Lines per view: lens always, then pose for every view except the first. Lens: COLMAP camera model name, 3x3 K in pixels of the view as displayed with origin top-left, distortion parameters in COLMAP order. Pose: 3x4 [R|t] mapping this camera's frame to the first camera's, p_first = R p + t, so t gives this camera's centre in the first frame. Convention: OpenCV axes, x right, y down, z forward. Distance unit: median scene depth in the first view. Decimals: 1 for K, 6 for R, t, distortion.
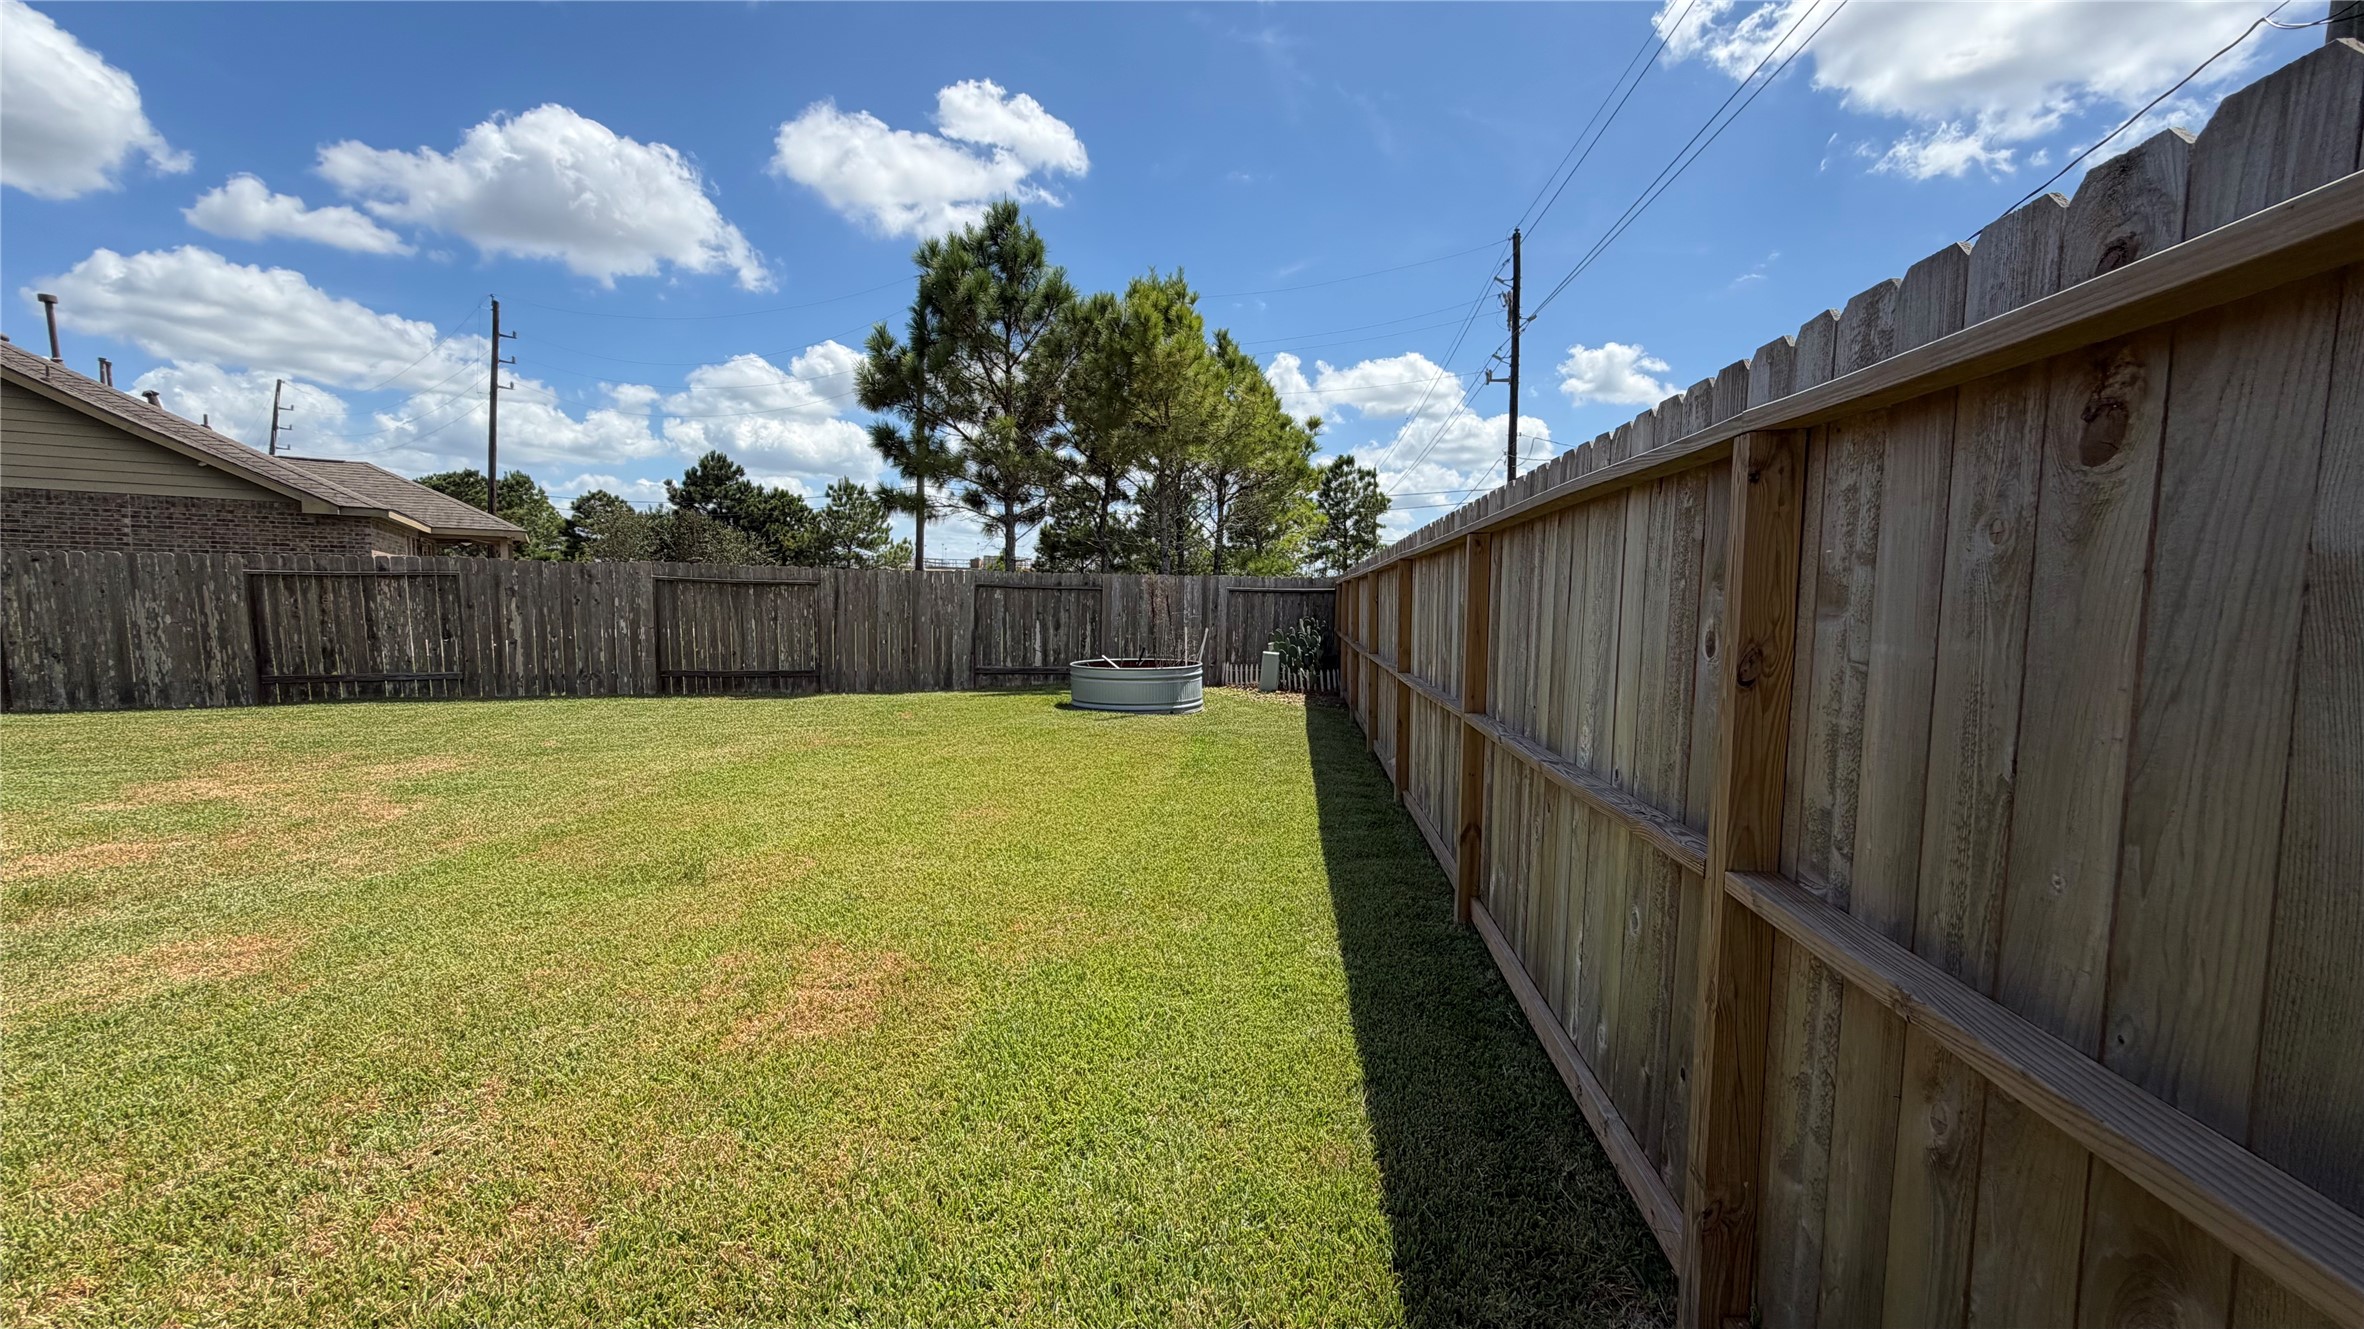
lens RADIAL K [[939.3, 0, 1183.8], [0, 939.3, 671.7], [0, 0, 1]] dist [0.001511, -0.000106]
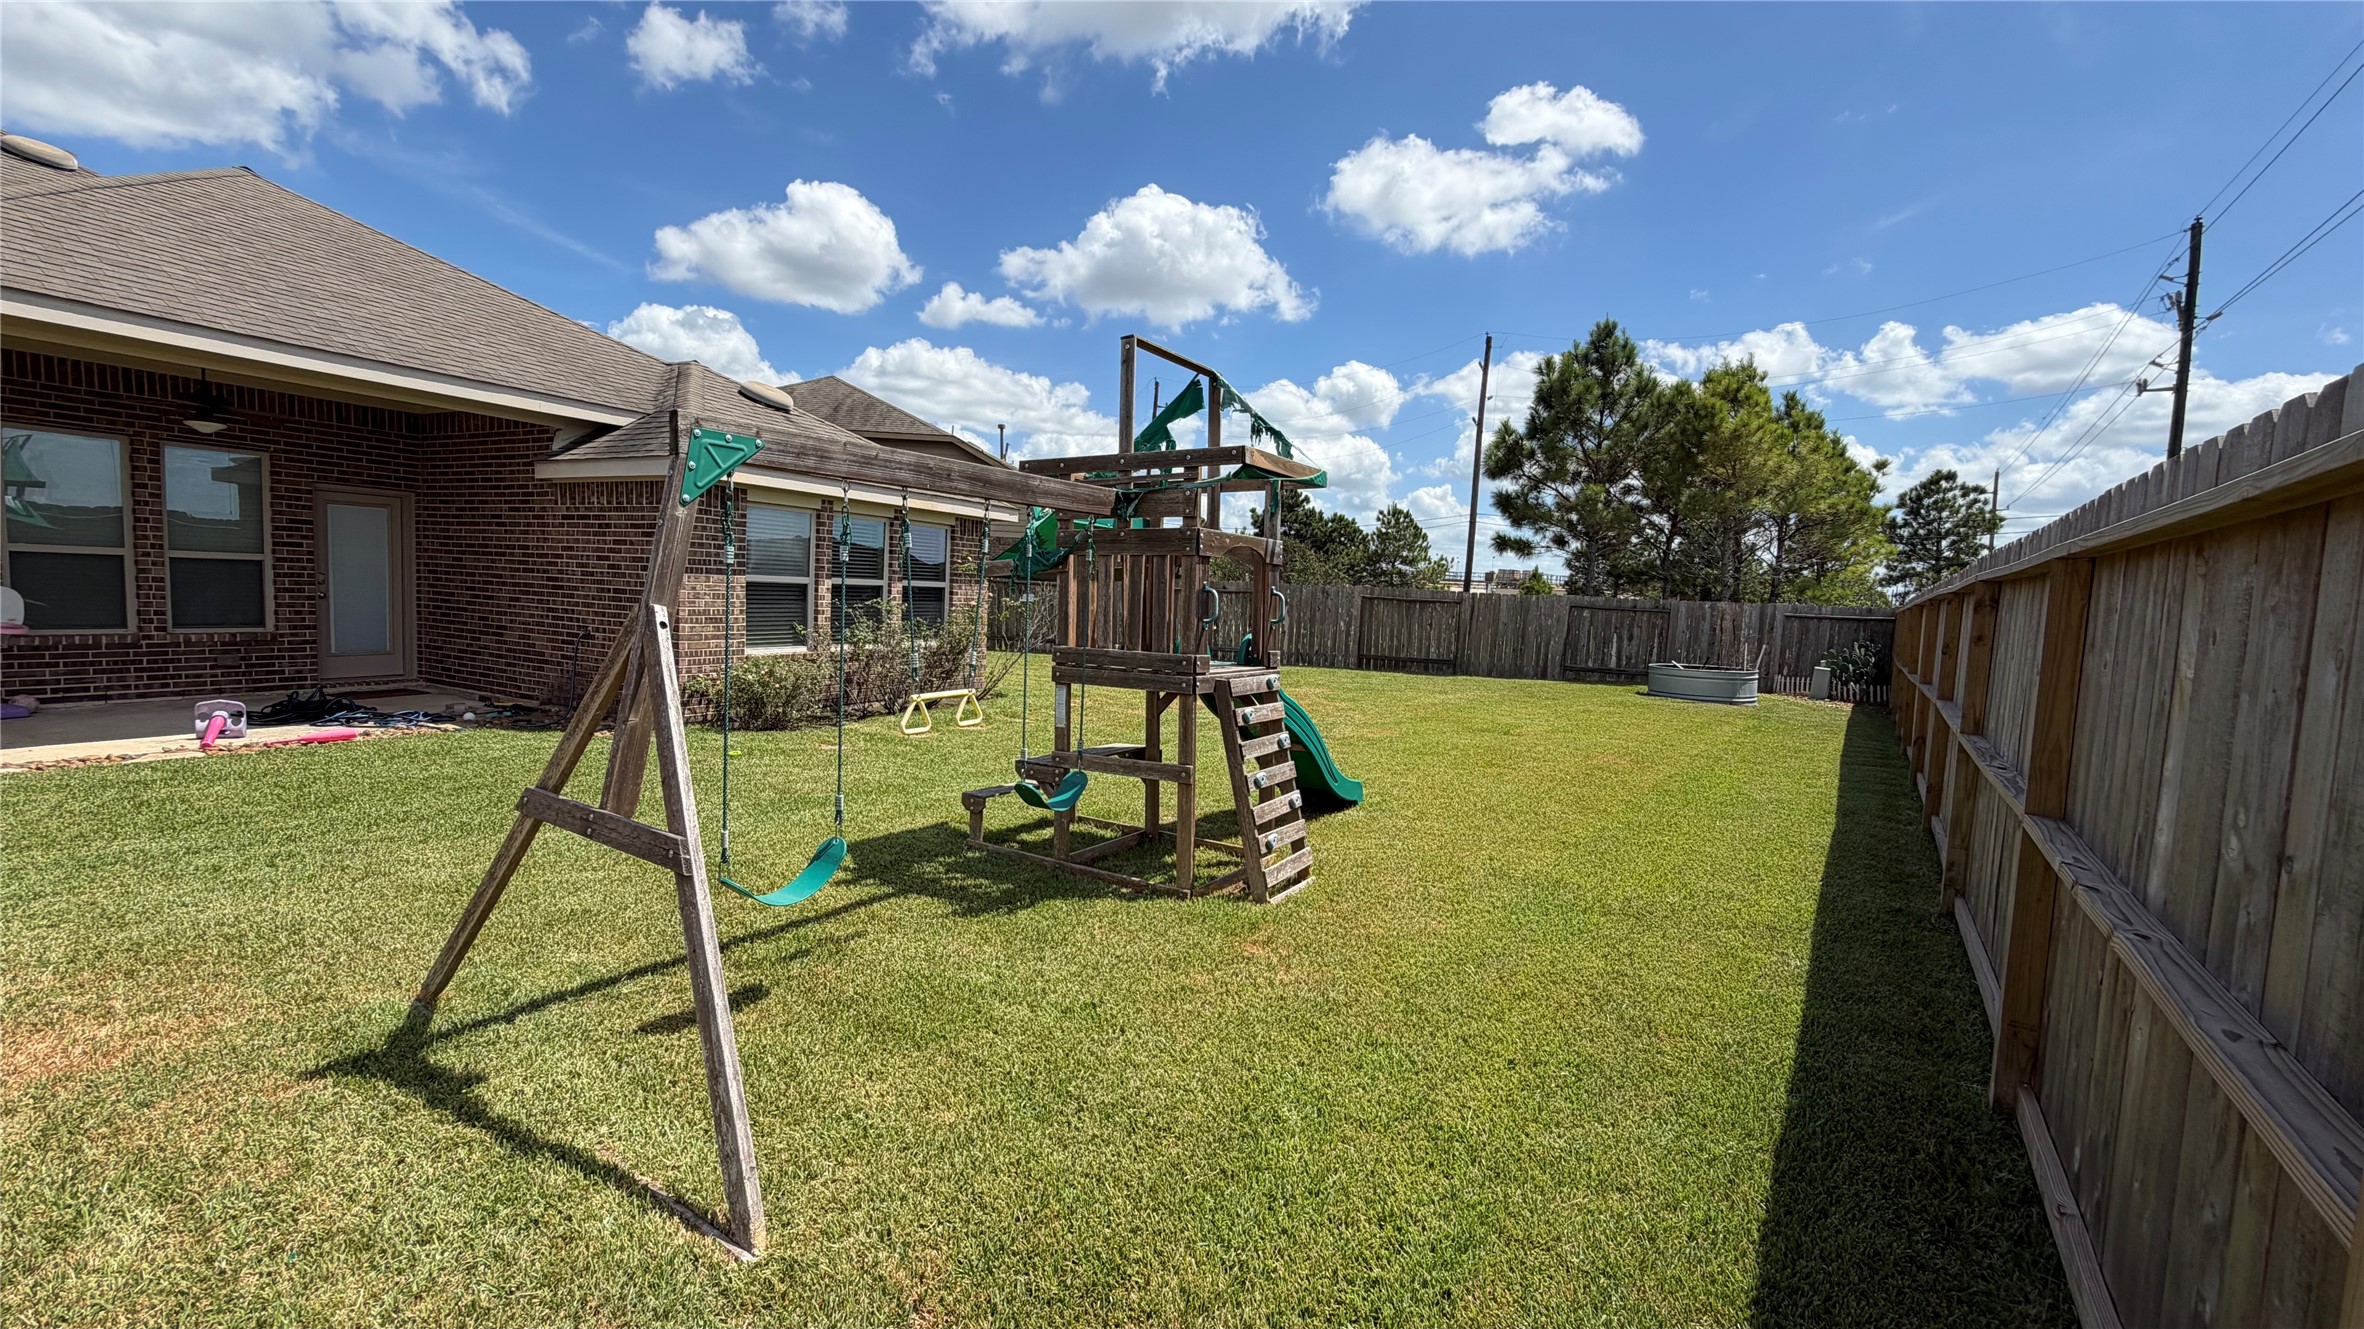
lens RADIAL K [[965.7, 0, 1182.0], [0, 965.7, 664.5], [0, 0, 1]] dist [0.011493, -0.000093]
pose [[0.873460, 0.058592, -0.483358, -0.008732], [-0.068650, 0.997636, -0.003123, 0.013391], [0.482032, 0.035911, 0.875417, -0.185039]]
